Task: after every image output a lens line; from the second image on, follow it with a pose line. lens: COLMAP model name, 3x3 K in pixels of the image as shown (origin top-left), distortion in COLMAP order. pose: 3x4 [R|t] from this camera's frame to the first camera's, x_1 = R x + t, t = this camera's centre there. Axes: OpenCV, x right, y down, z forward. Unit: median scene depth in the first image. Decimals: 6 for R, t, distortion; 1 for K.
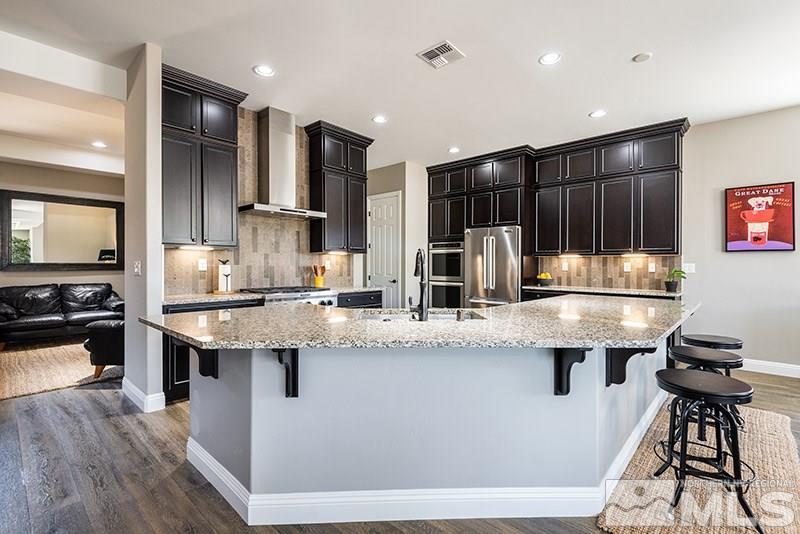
lens RADIAL K [[368.7, 0, 403.9], [0, 368.7, 265.0], [0, 0, 1]] dist [0.007631, -0.002160]
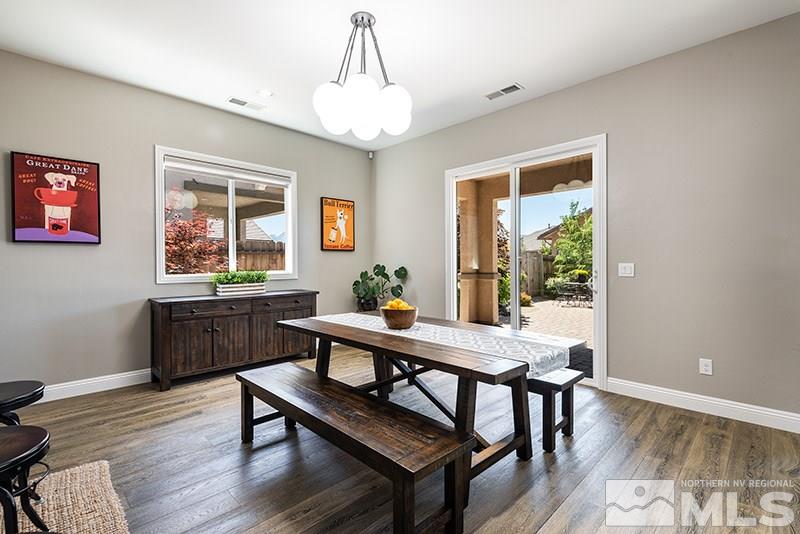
lens RADIAL K [[368.7, 0, 399.4], [0, 368.7, 264.5], [0, 0, 1]] dist [0.007631, -0.002160]
pose [[0.050351, -0.001978, 0.998730, 0.218881], [0.008242, 0.999965, 0.001565, 0.012710], [-0.998698, 0.008153, 0.050366, 0.250862]]
